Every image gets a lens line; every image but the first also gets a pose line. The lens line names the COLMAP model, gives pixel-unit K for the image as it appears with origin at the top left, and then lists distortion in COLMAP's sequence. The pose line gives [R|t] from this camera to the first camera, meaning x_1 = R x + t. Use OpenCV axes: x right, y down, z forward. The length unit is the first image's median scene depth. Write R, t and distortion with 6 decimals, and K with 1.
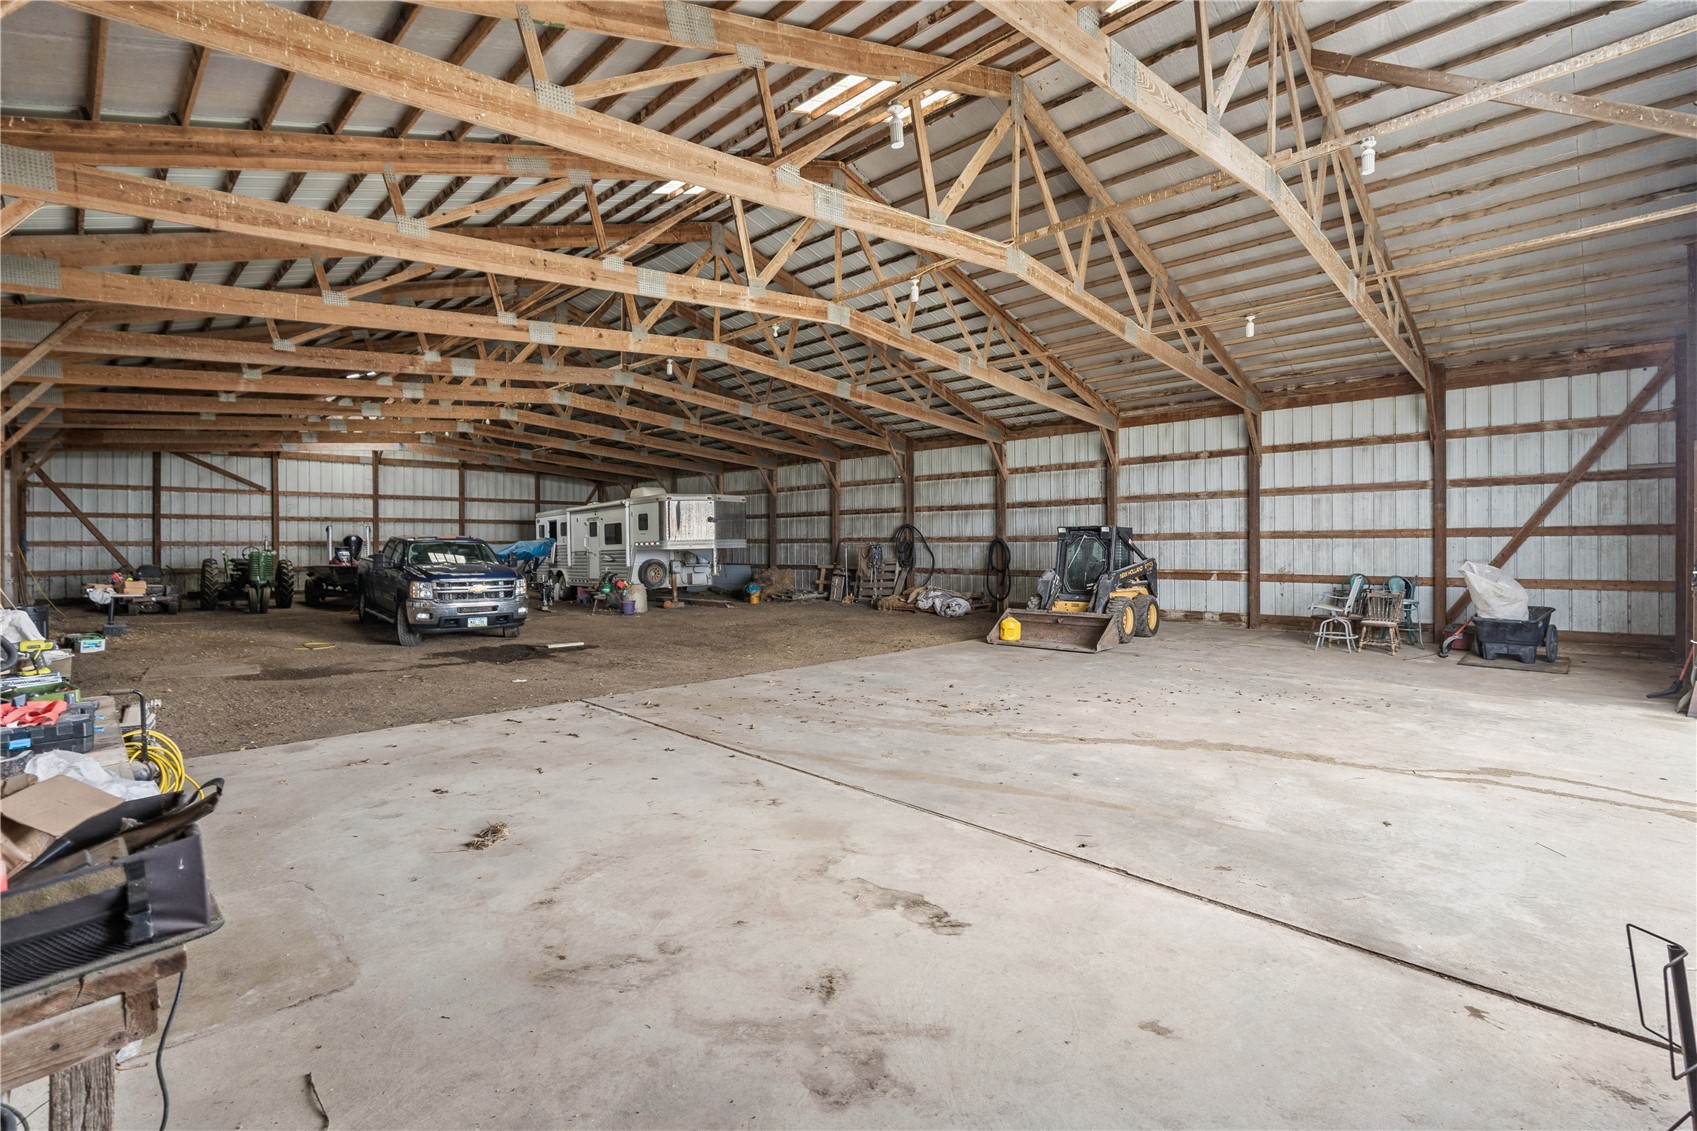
lens RADIAL K [[760.0, 0, 849.0], [0, 760.0, 558.5], [0, 0, 1]] dist [-0.001317, 0.000056]
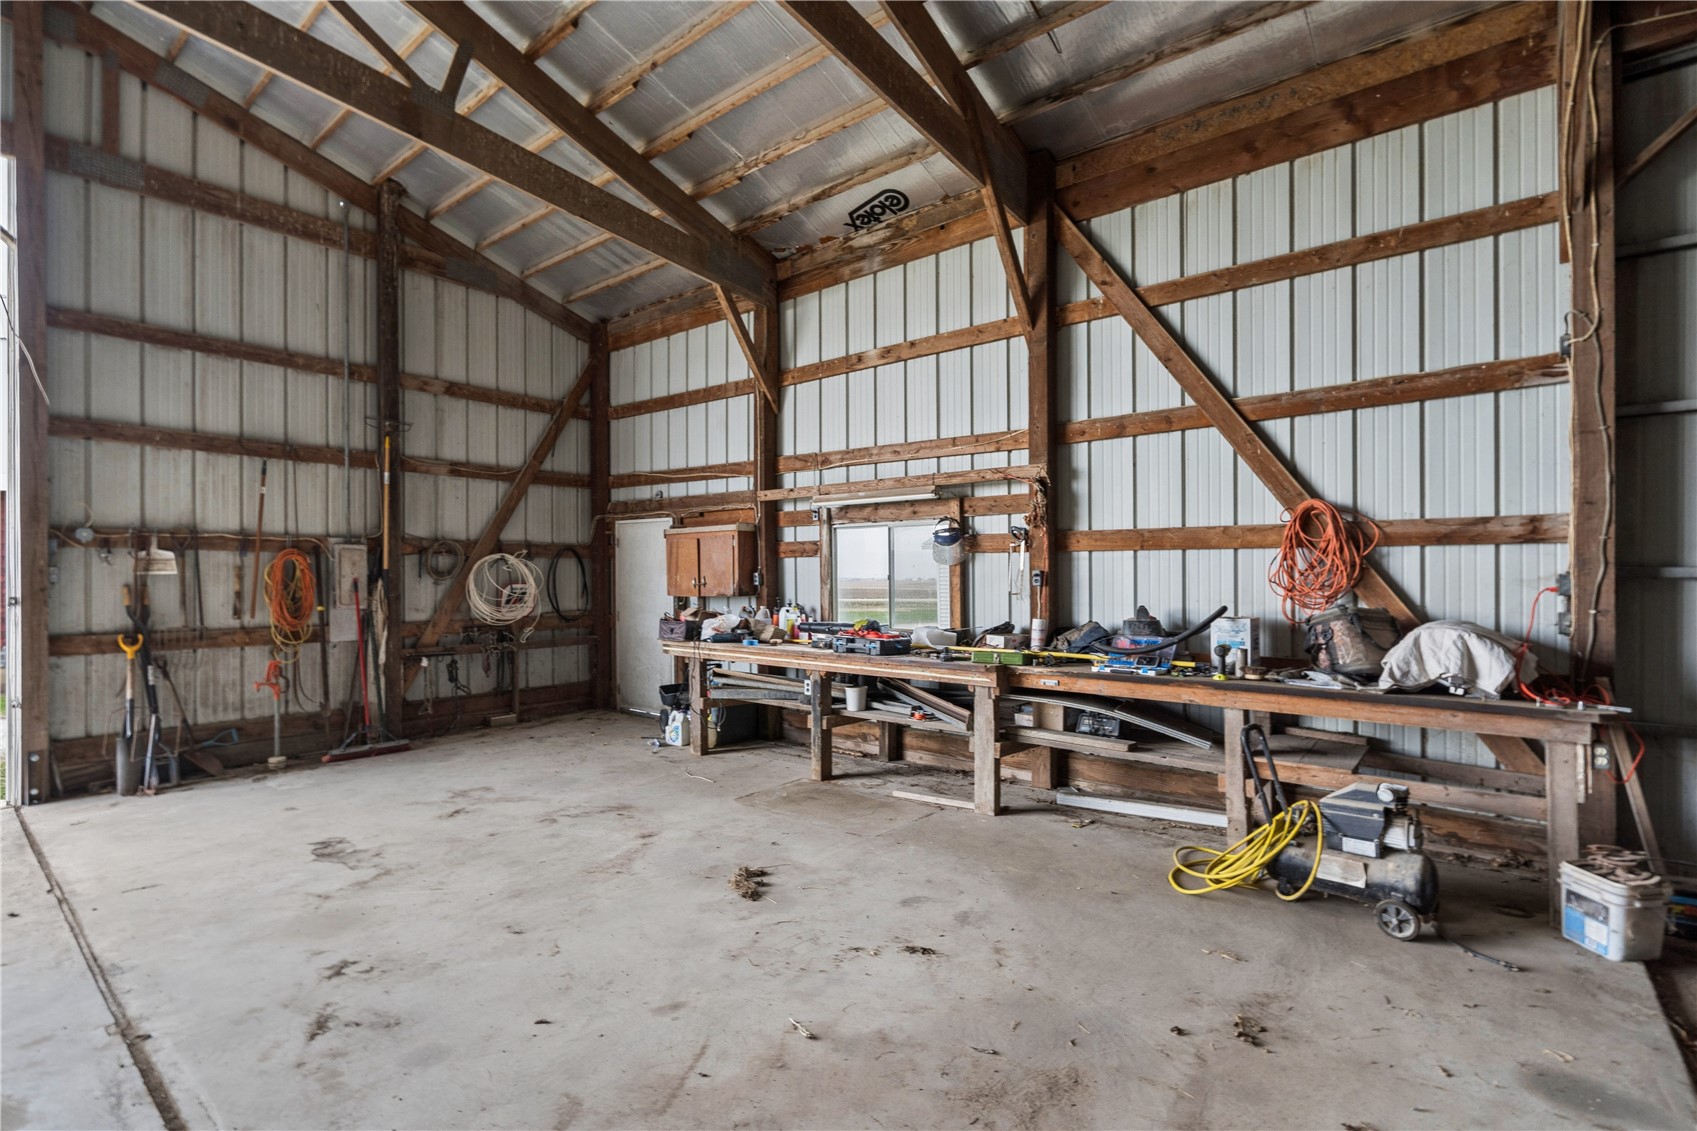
lens RADIAL K [[760.0, 0, 847.9], [0, 760.0, 566.6], [0, 0, 1]] dist [-0.001317, 0.000056]
pose [[-0.995984, 0.004732, -0.089409, -0.568948], [0.004398, 0.999983, 0.003927, 0.005234], [0.089426, 0.003518, -0.995987, 2.090031]]
